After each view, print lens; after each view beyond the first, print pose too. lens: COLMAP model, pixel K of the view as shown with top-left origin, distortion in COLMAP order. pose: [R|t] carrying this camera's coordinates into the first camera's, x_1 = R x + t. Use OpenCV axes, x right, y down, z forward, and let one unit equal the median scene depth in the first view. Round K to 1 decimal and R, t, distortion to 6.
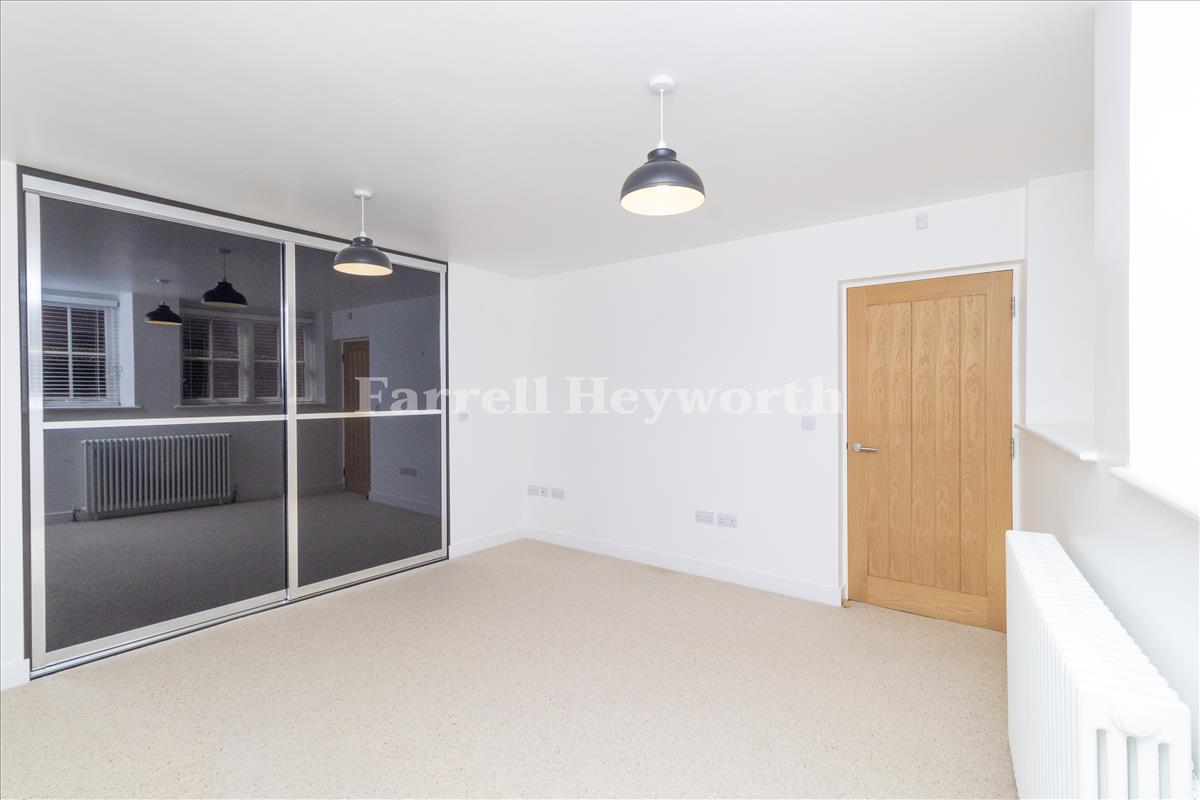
lens RADIAL K [[561.9, 0, 600.0], [0, 561.9, 400.0], [0, 0, 1]] dist [-0.015356, 0.000326]
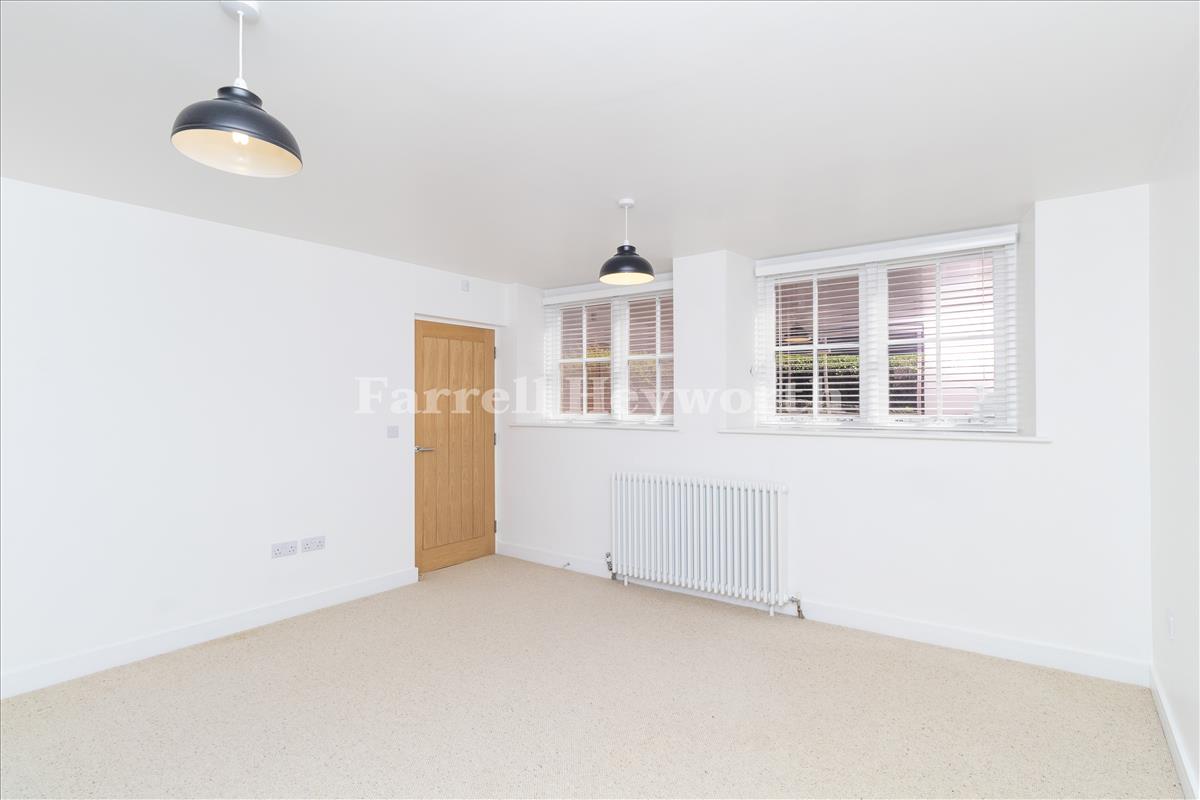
lens RADIAL K [[561.9, 0, 600.0], [0, 561.9, 400.0], [0, 0, 1]] dist [-0.015356, 0.000326]
pose [[-0.022516, 0.008498, 0.999710, -0.825876], [0.004991, 0.999952, -0.008387, -0.011742], [-0.999734, 0.004800, -0.022557, 0.655545]]
